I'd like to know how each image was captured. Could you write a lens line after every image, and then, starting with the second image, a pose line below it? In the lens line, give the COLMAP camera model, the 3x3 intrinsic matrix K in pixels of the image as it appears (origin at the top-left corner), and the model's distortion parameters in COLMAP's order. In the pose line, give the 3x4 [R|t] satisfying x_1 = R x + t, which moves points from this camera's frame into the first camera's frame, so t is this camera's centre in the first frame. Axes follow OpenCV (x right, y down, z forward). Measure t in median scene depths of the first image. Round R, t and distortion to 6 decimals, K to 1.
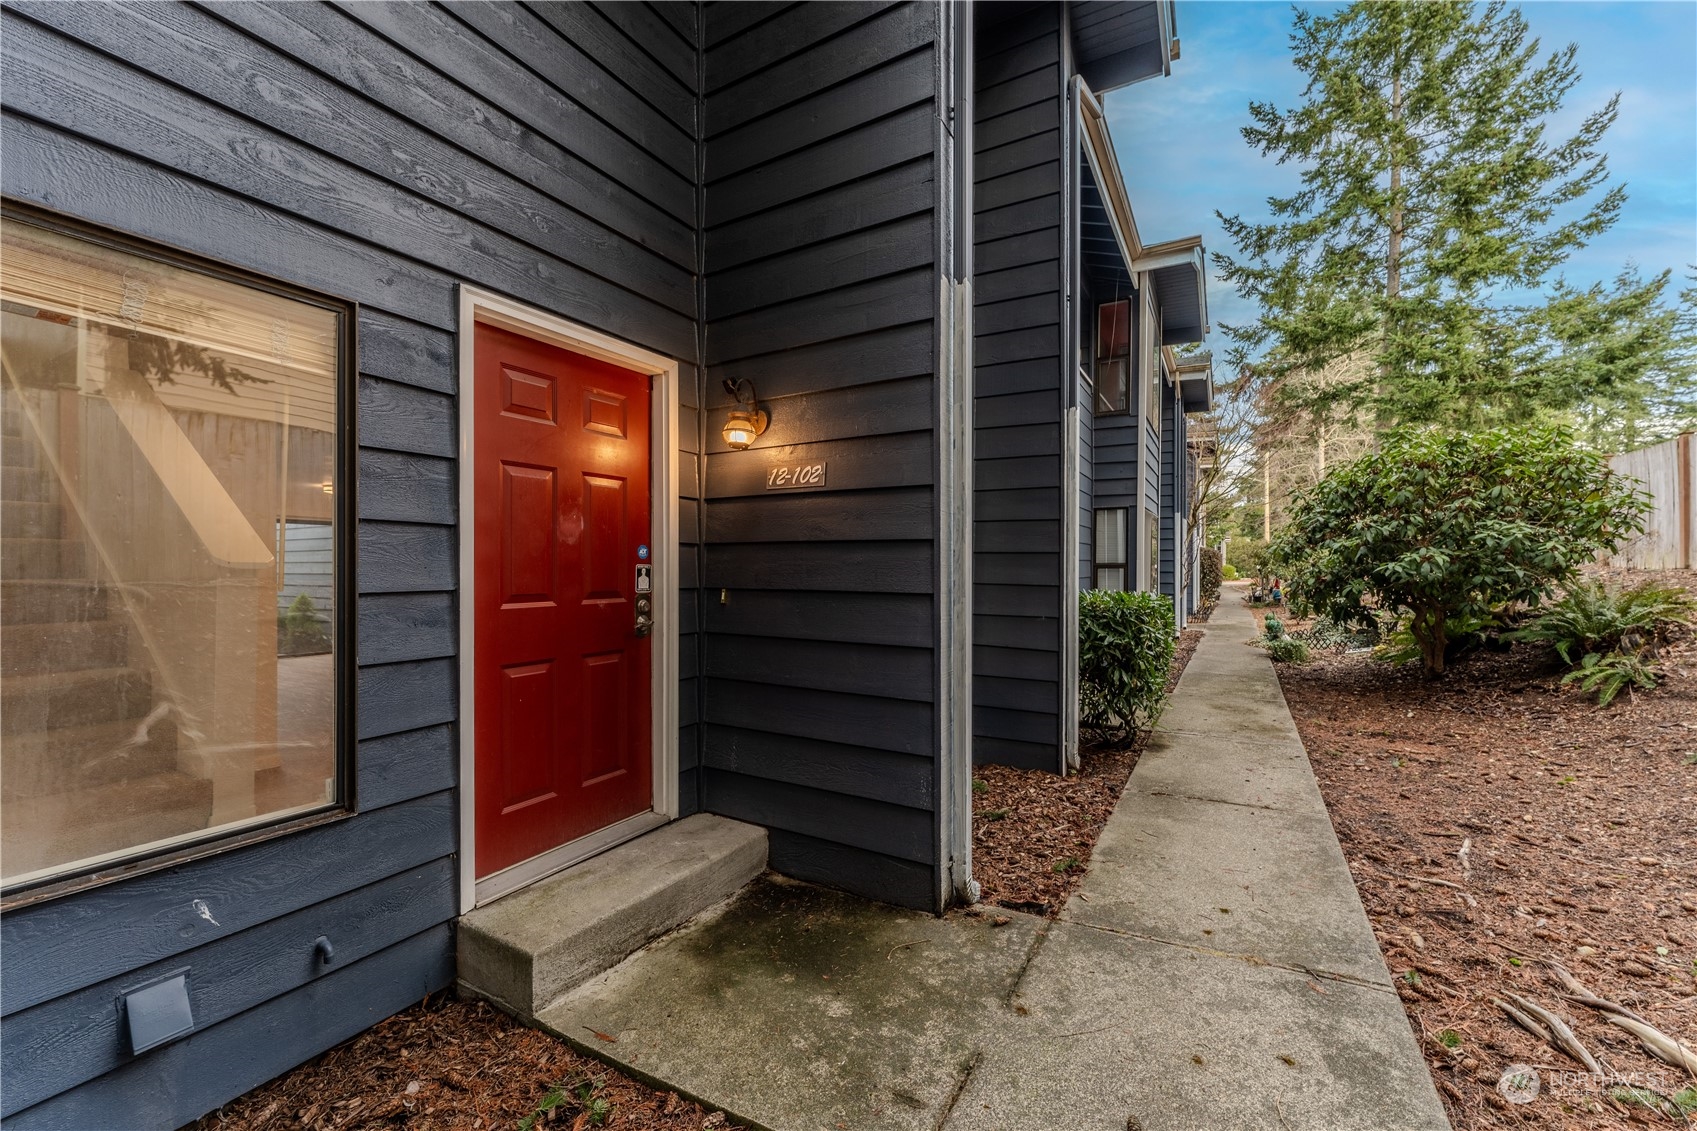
lens RADIAL K [[690.3, 0, 864.2], [0, 690.3, 566.7], [0, 0, 1]] dist [-0.001900, 0.000797]
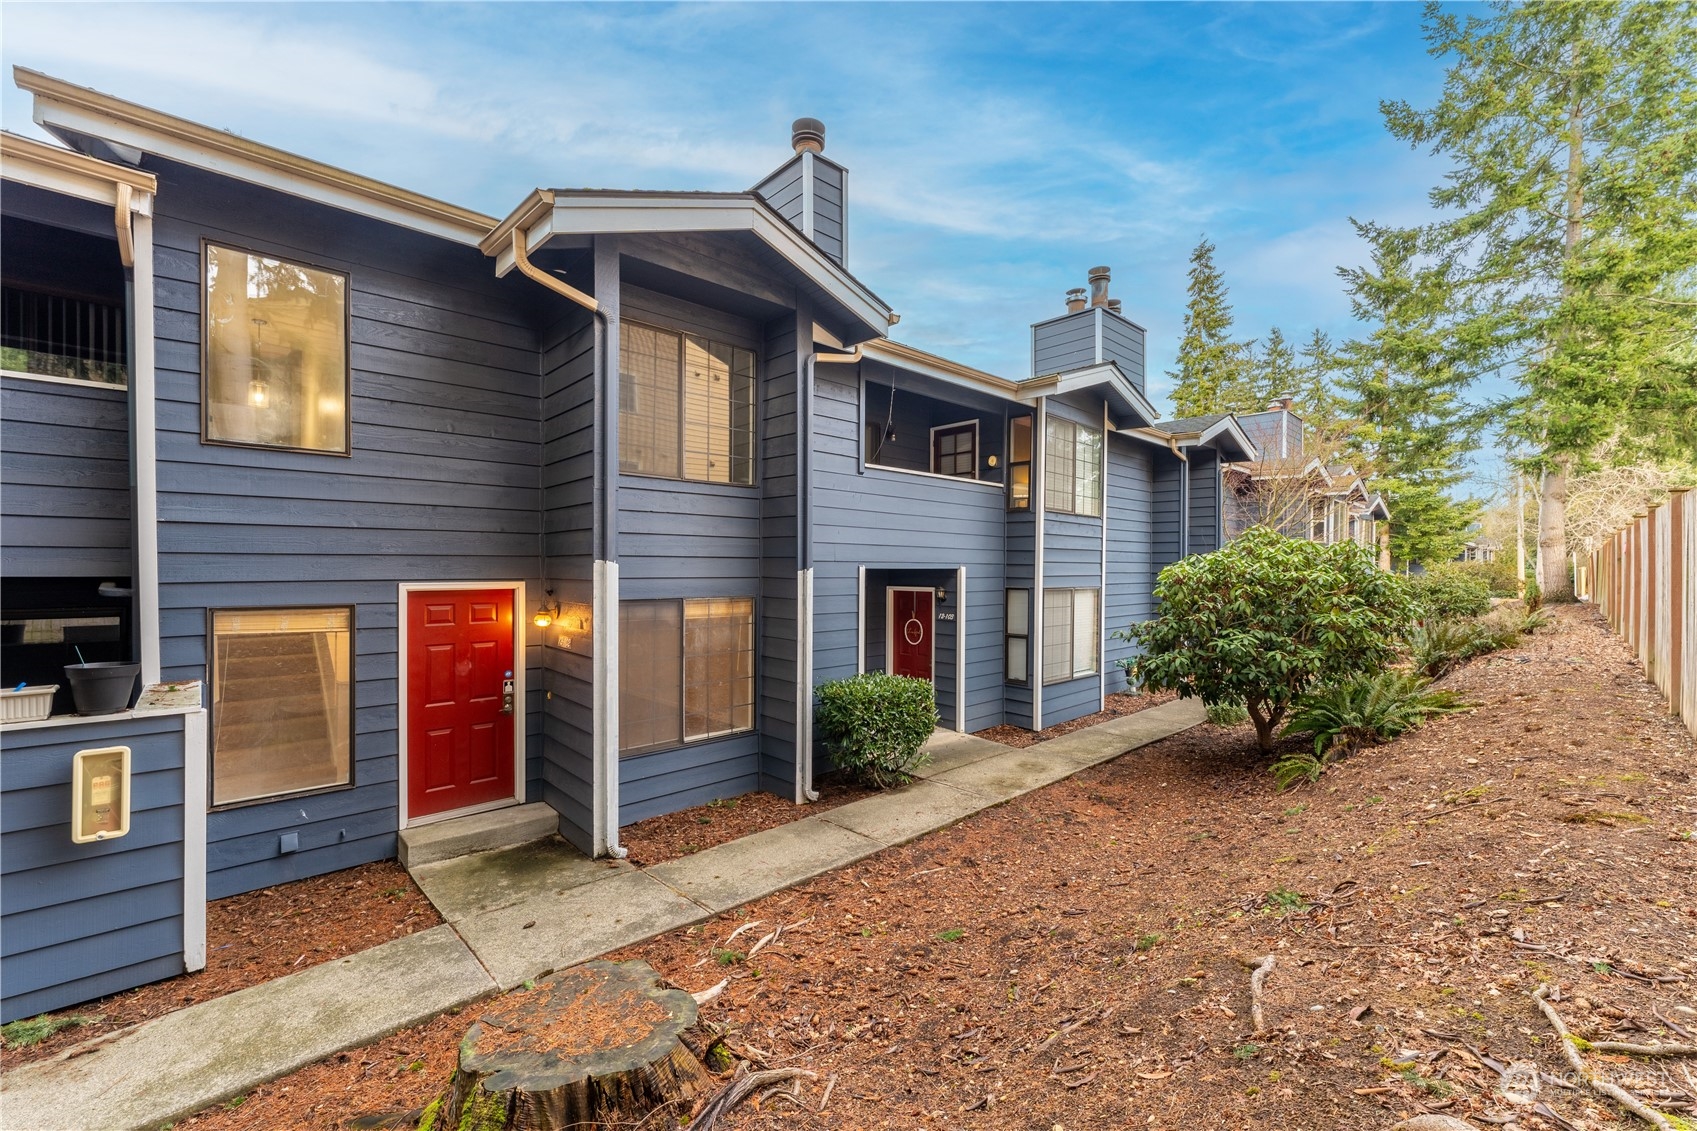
lens RADIAL K [[690.3, 0, 853.6], [0, 690.3, 571.4], [0, 0, 1]] dist [-0.001900, 0.000797]
pose [[0.956403, 0.007335, -0.291958, 1.494017], [-0.006837, 0.999973, 0.002725, -0.399905], [0.291970, -0.000610, 0.956427, -0.806963]]
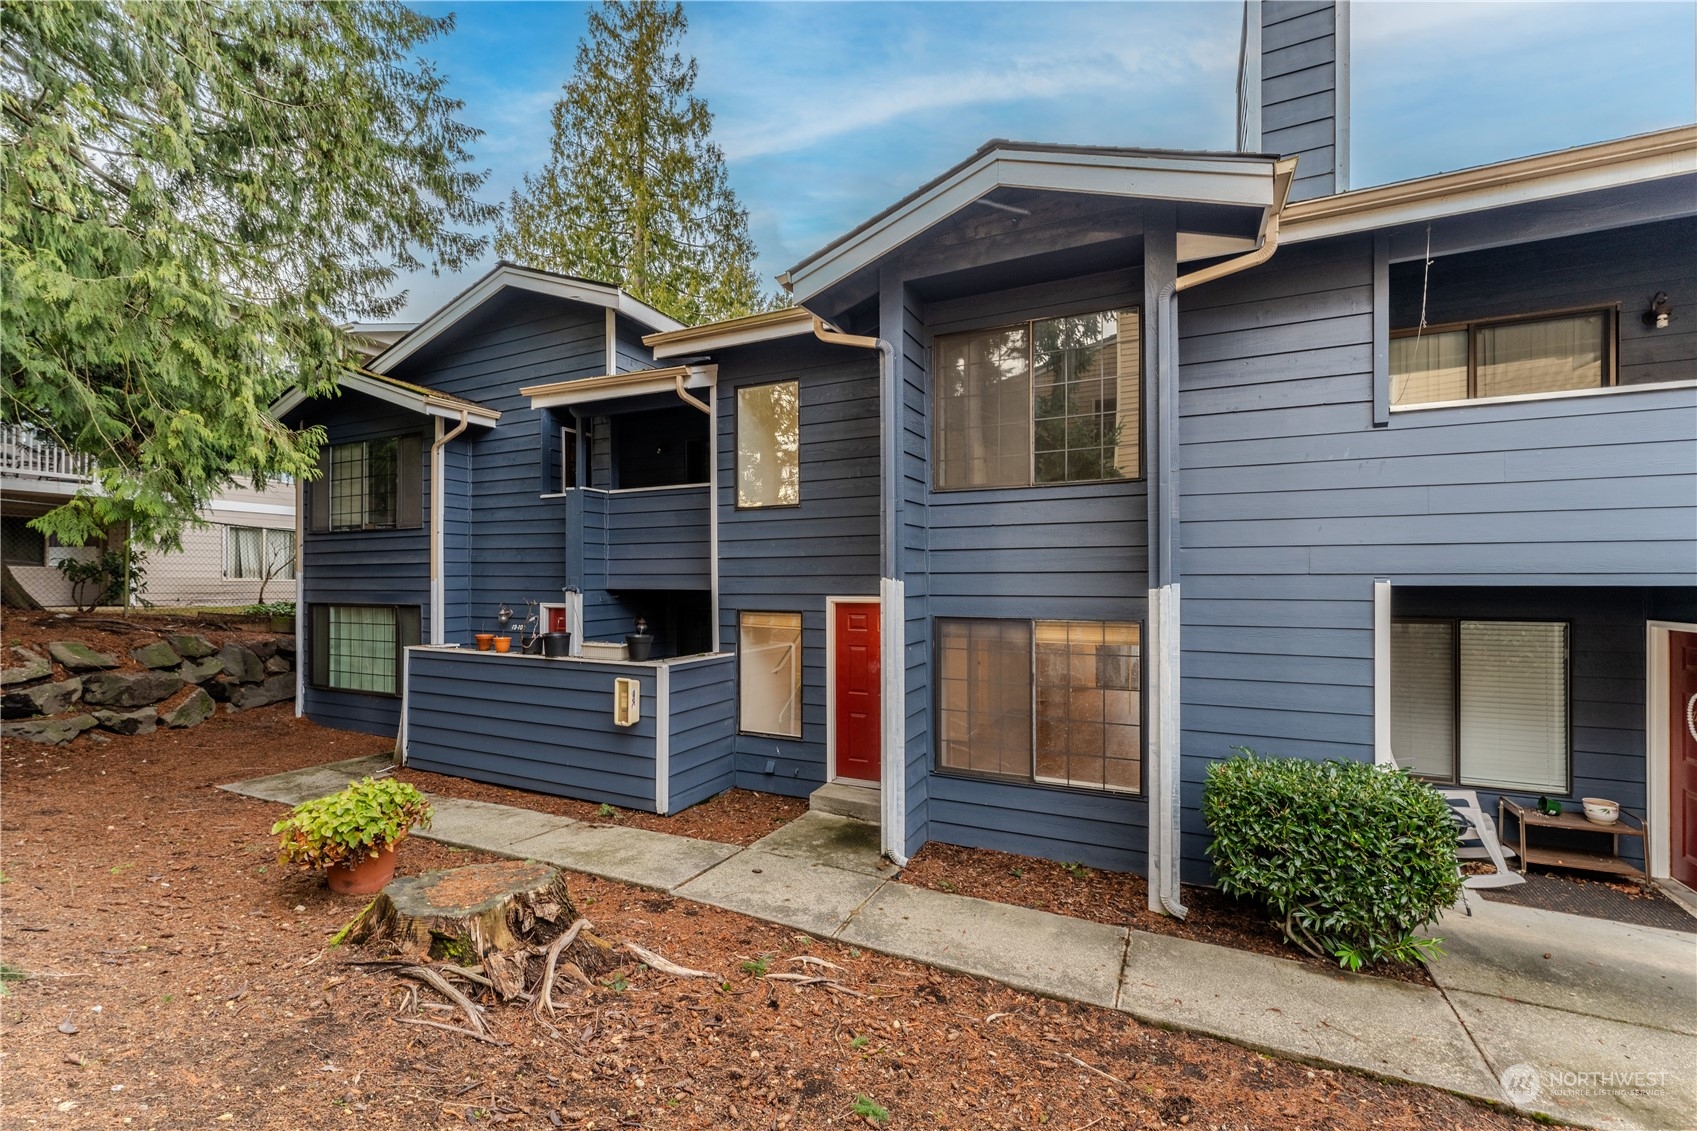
lens RADIAL K [[690.3, 0, 847.0], [0, 690.3, 580.3], [0, 0, 1]] dist [-0.001900, 0.000797]
pose [[0.080746, -0.001335, -0.996734, 2.385036], [-0.002959, 0.999994, -0.001579, -0.410938], [0.996730, 0.003077, 0.080741, 0.693459]]
